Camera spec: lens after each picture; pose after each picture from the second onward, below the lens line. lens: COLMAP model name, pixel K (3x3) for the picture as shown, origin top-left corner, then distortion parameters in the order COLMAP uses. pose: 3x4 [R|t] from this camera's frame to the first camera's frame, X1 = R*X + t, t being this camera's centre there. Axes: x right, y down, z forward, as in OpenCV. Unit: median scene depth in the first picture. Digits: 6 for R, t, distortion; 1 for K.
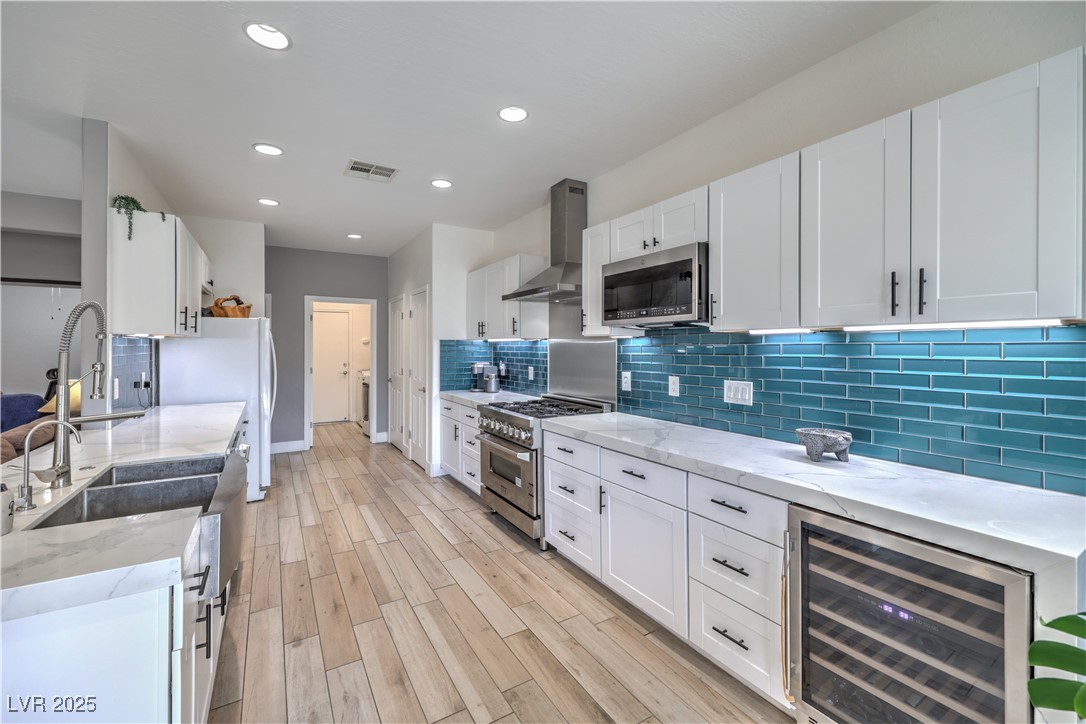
lens RADIAL K [[448.4, 0, 542.6], [0, 448.4, 348.2], [0, 0, 1]] dist [-0.000113, 0.000088]
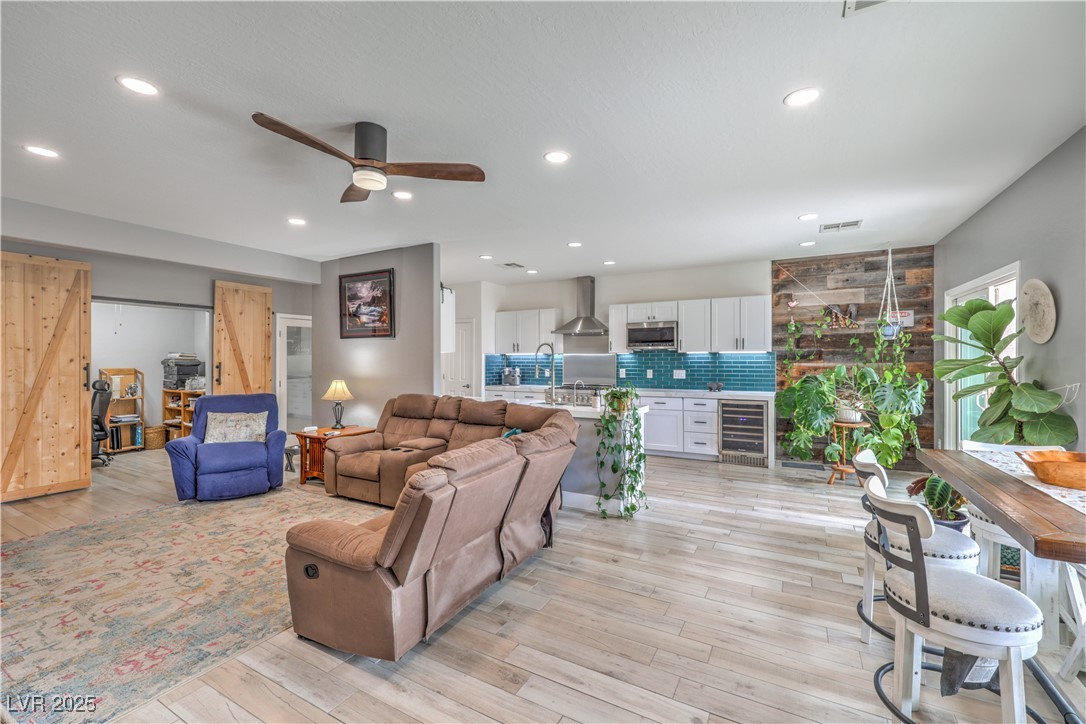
lens RADIAL K [[456.2, 0, 545.1], [0, 456.2, 359.2], [0, 0, 1]] dist [-0.001634, -0.000474]
pose [[0.868242, -0.005160, 0.496114, -1.311594], [0.004501, 0.999987, 0.002524, -0.004067], [-0.496120, 0.000041, 0.868254, -0.805361]]
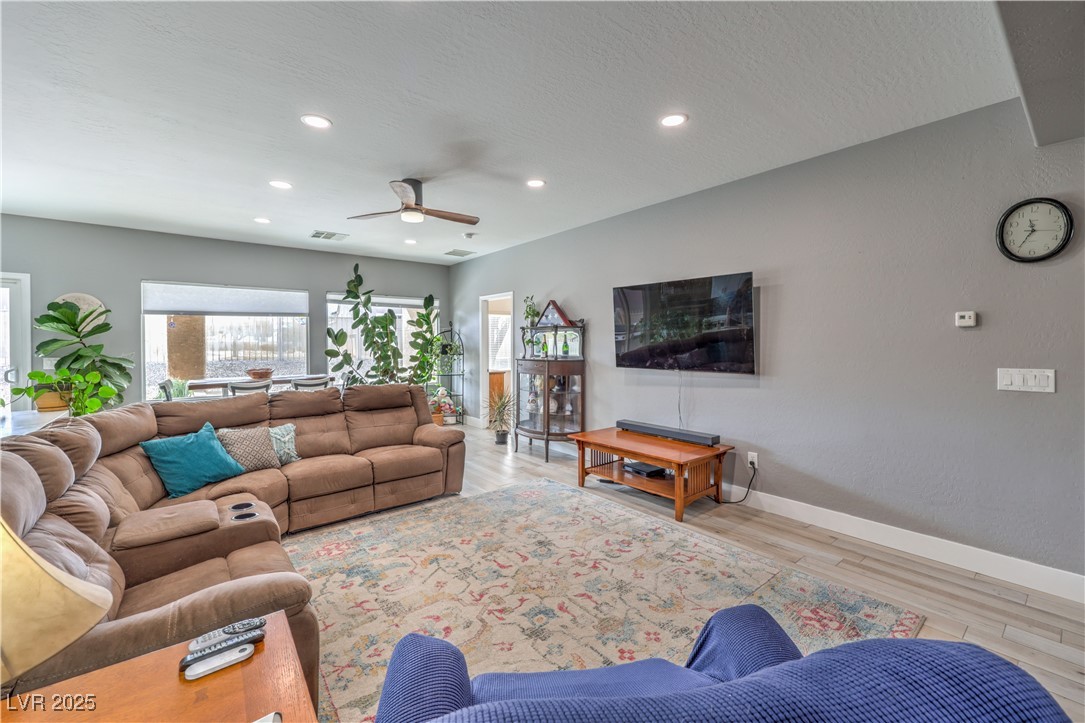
lens RADIAL K [[444.2, 0, 552.3], [0, 444.2, 344.4], [0, 0, 1]] dist [-0.001868, -0.000198]
pose [[-0.990438, 0.002421, -0.137934, -1.382260], [0.001743, 0.999986, 0.005035, 0.011084], [0.137944, 0.004746, -0.990429, 1.308201]]
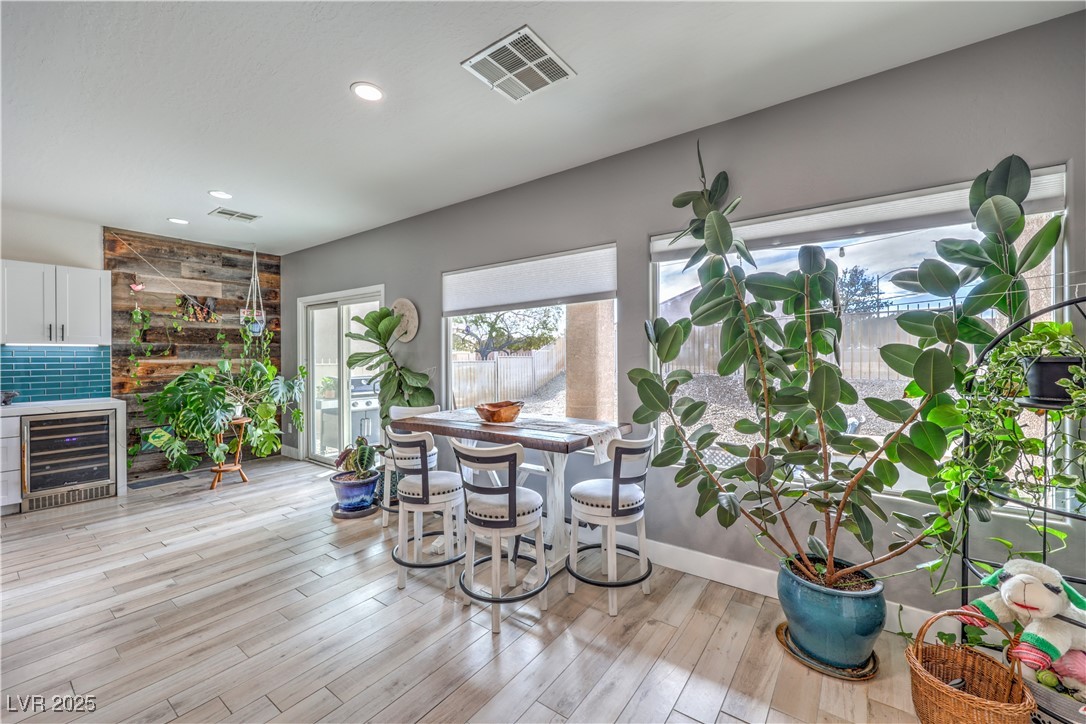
lens RADIAL K [[435.3, 0, 544.4], [0, 435.3, 358.7], [0, 0, 1]] dist [-0.002164, -0.000183]
pose [[-0.379950, -0.003206, 0.925001, -1.365351], [0.005767, 0.999966, 0.005835, 0.017538], [-0.924989, 0.007552, -0.379919, -0.372499]]
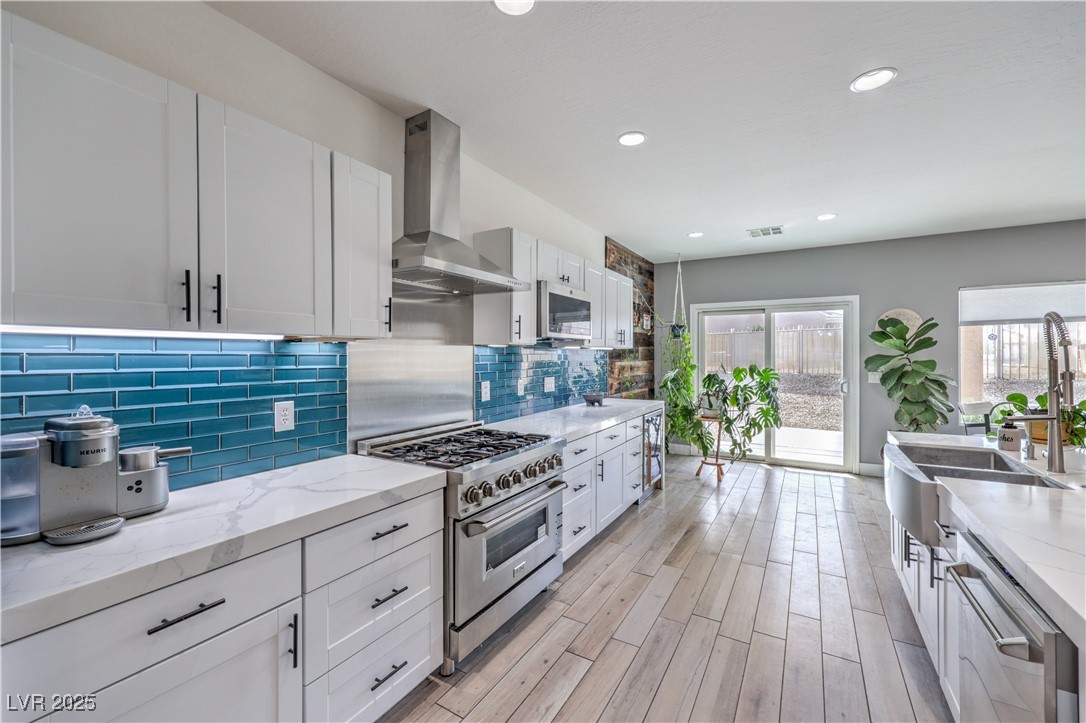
lens RADIAL K [[440.7, 0, 545.5], [0, 440.7, 357.3], [0, 0, 1]] dist [0.000590, -0.000094]
pose [[-0.465747, -0.001346, 0.884917, -0.738450], [0.003849, 0.999986, 0.003547, -0.002683], [-0.884910, 0.005058, -0.465735, 1.367720]]
